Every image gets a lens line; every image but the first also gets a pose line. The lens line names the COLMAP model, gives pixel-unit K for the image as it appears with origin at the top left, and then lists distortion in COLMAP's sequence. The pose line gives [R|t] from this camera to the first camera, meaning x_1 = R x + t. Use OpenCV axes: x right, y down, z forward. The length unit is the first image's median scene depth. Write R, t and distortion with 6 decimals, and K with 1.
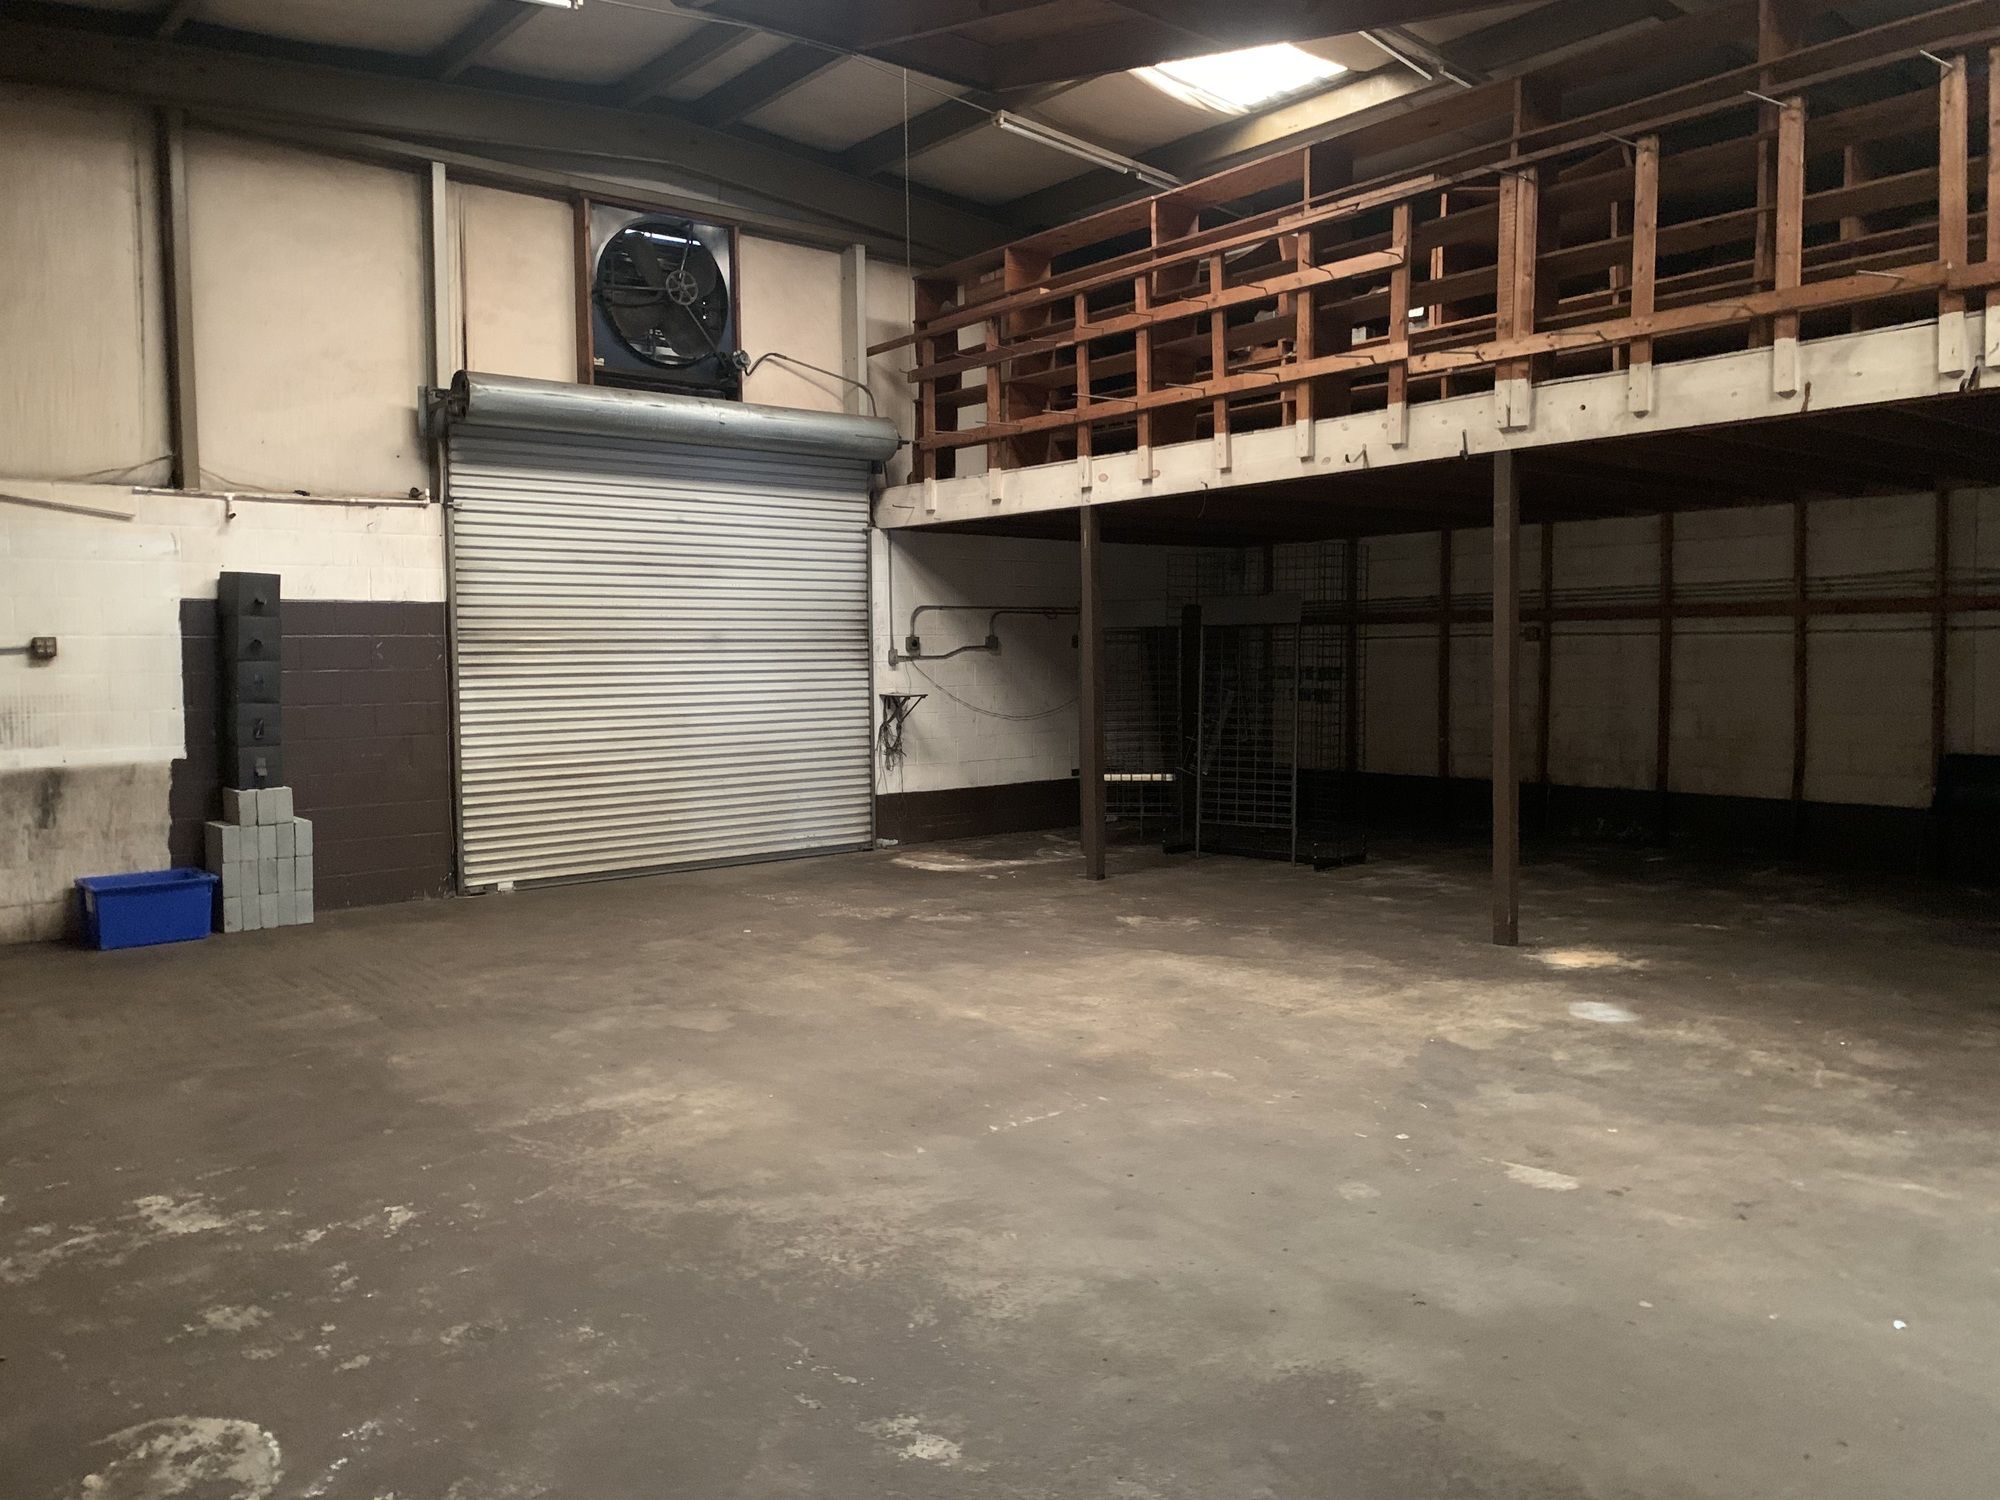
lens RADIAL K [[1524.4, 0, 996.0], [0, 1524.4, 728.4], [0, 0, 1]] dist [0.045066, -0.049913]
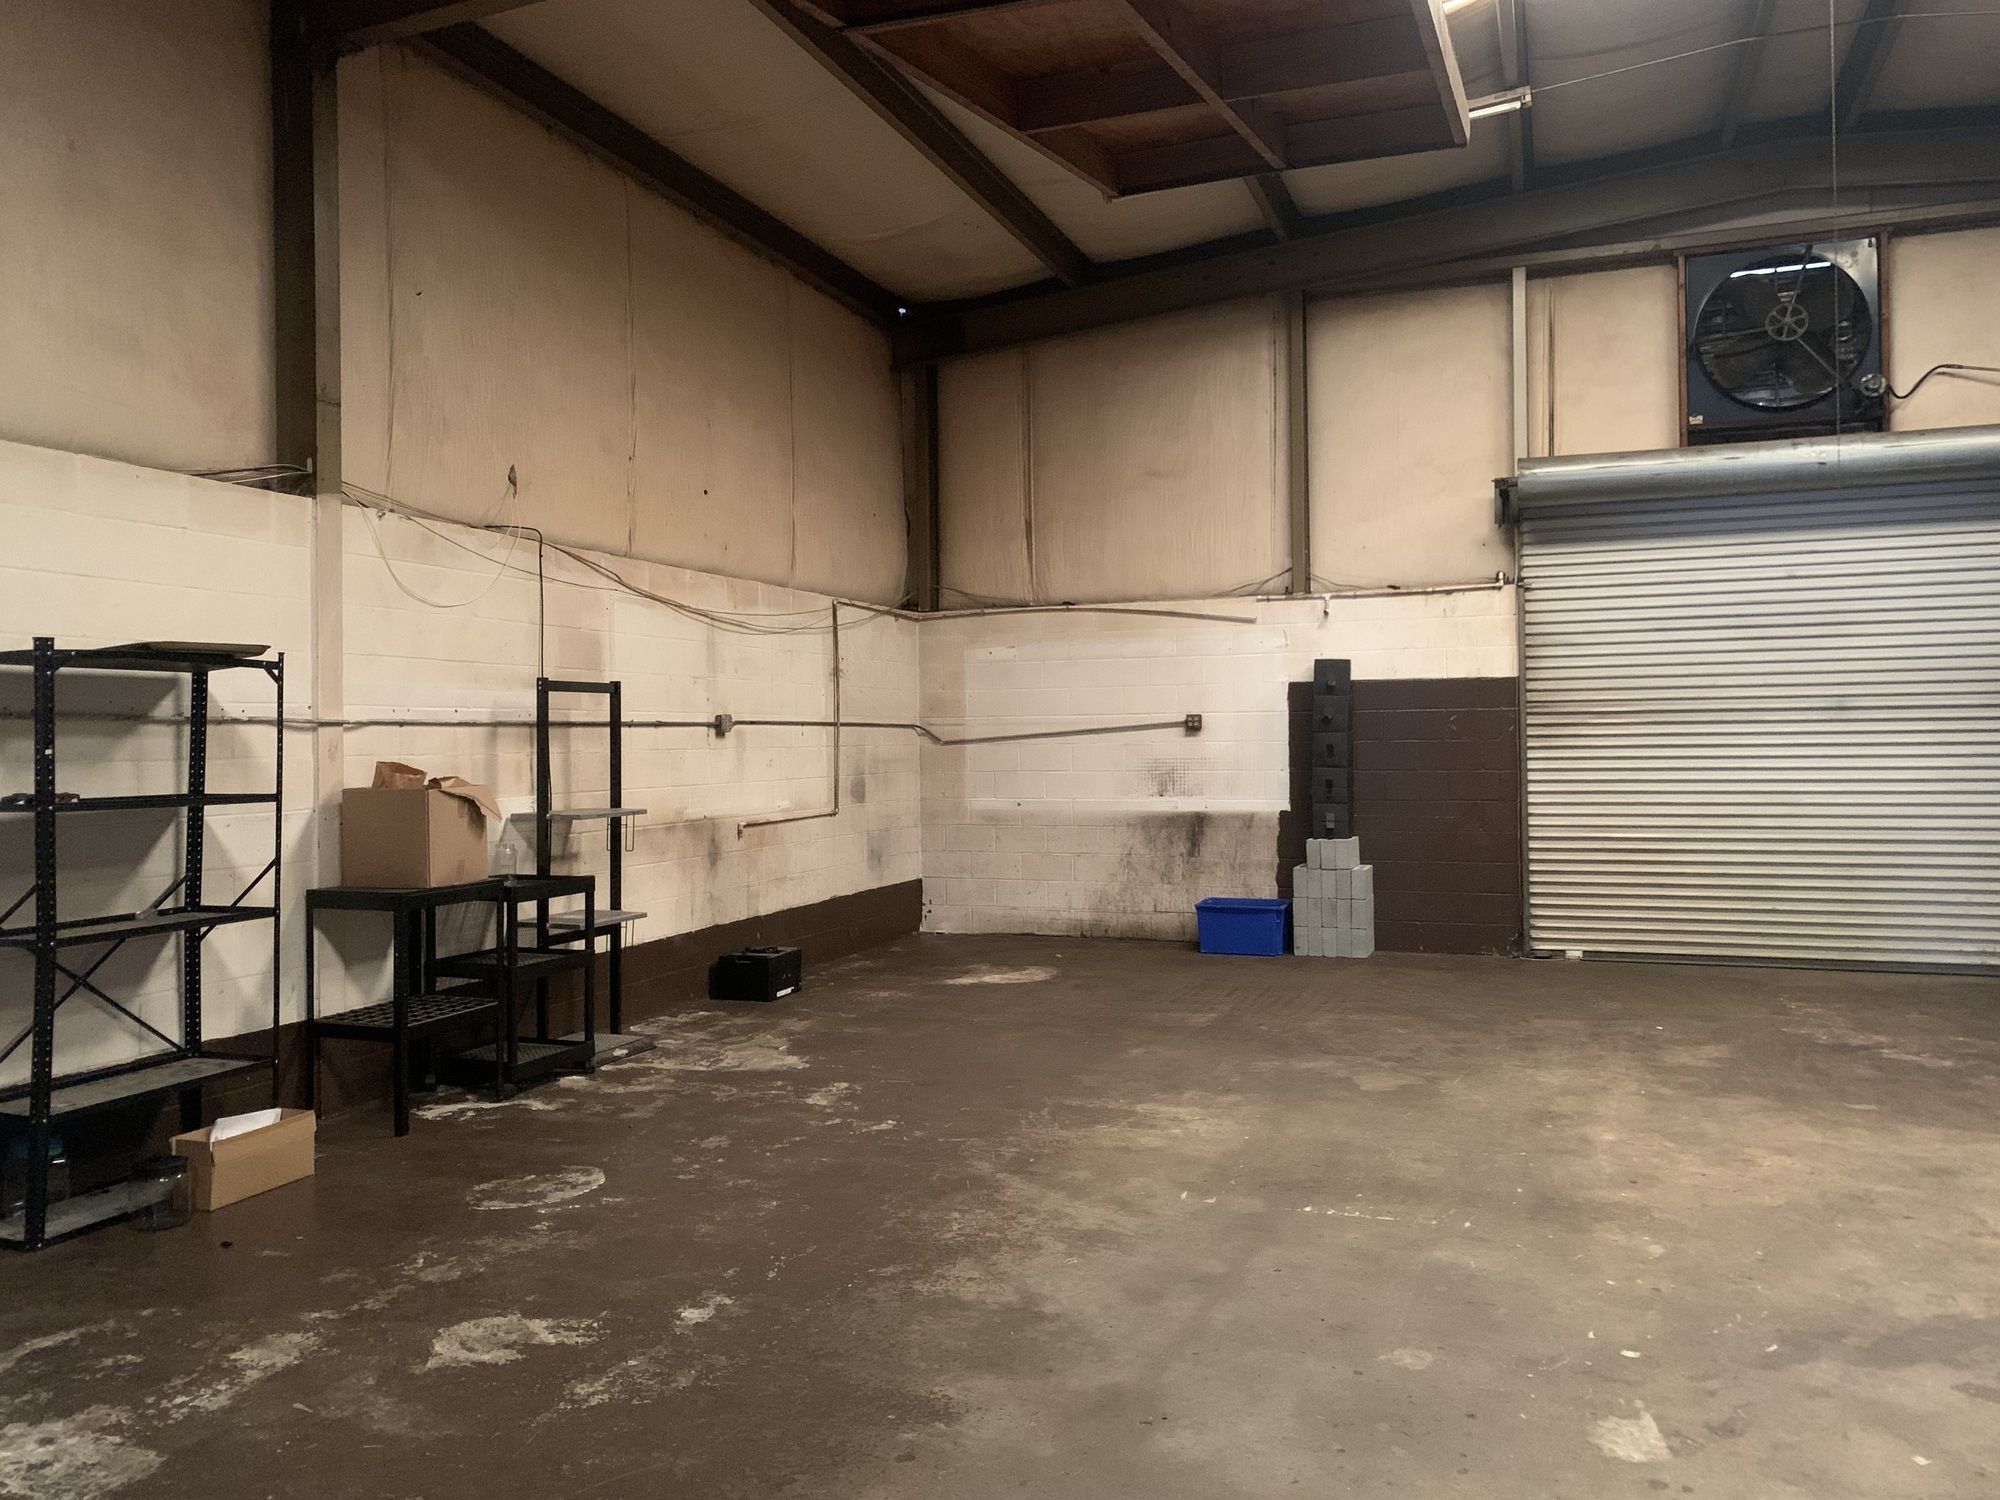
lens RADIAL K [[1530.9, 0, 990.9], [0, 1530.9, 738.4], [0, 0, 1]] dist [0.077894, -0.130920]
pose [[0.500350, 0.007448, -0.865791, 0.673768], [-0.038327, 0.999173, -0.013554, -0.020071], [0.864975, 0.039965, 0.500222, 0.270195]]
